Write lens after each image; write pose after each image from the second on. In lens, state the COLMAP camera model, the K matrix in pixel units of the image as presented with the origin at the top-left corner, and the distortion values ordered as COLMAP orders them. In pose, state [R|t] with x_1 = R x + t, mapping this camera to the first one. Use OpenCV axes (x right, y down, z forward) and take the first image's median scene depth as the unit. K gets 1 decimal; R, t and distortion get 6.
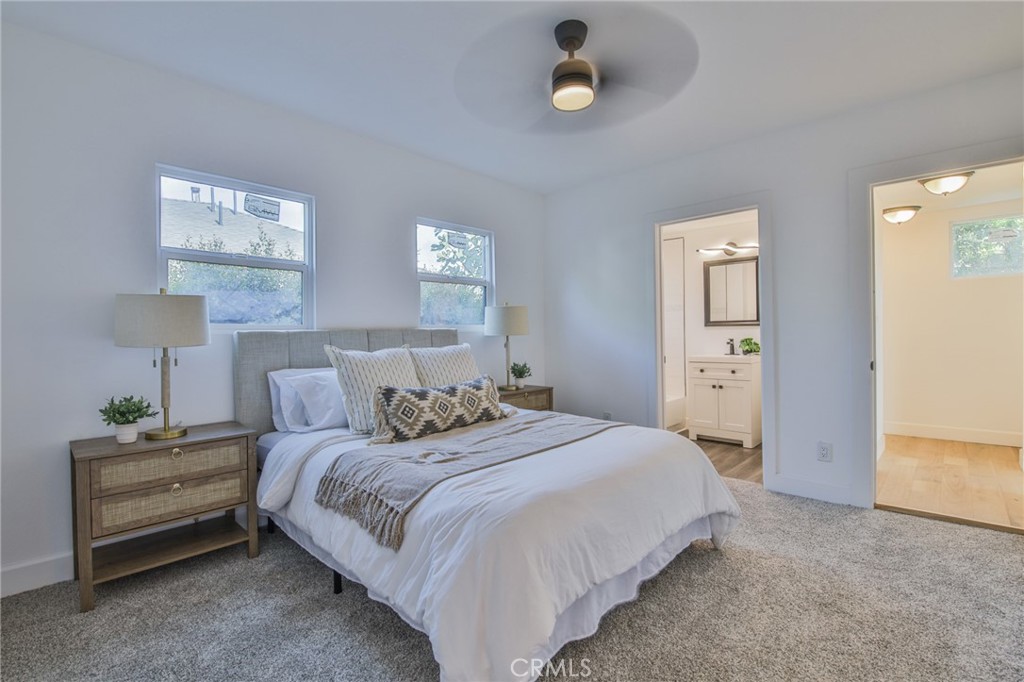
lens RADIAL K [[465.4, 0, 513.9], [0, 465.4, 335.6], [0, 0, 1]] dist [-0.003377, -0.010274]
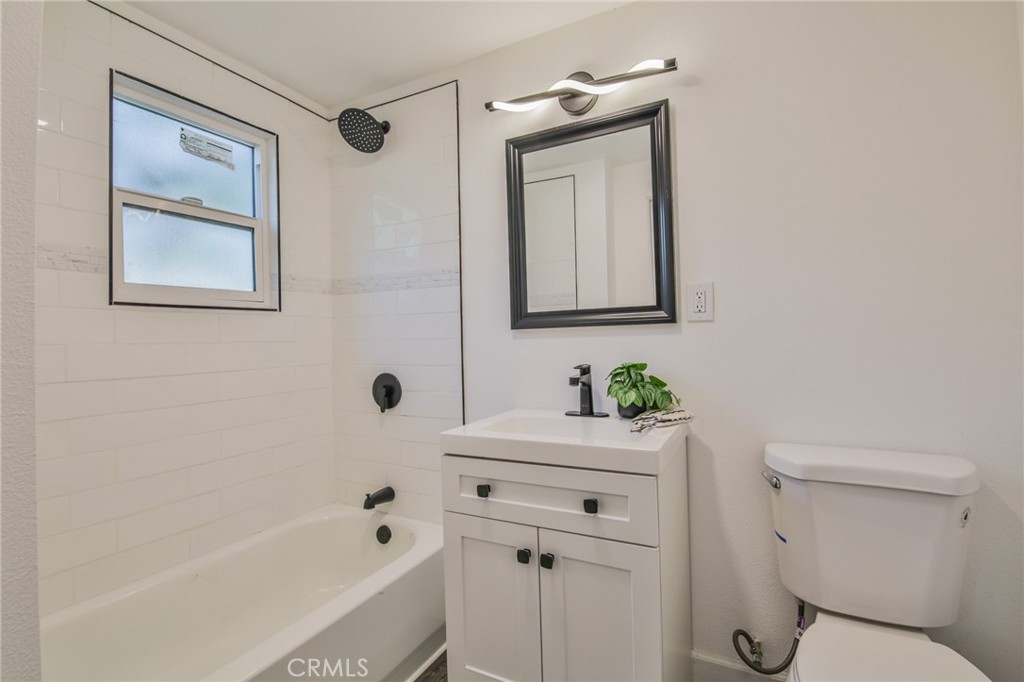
lens RADIAL K [[465.4, 0, 513.9], [0, 465.4, 335.6], [0, 0, 1]] dist [-0.003377, -0.010274]
pose [[0.961895, -0.009437, 0.273256, 0.339133], [0.013849, 0.999803, -0.014223, -0.010078], [-0.273068, 0.017465, 0.961836, 0.715510]]
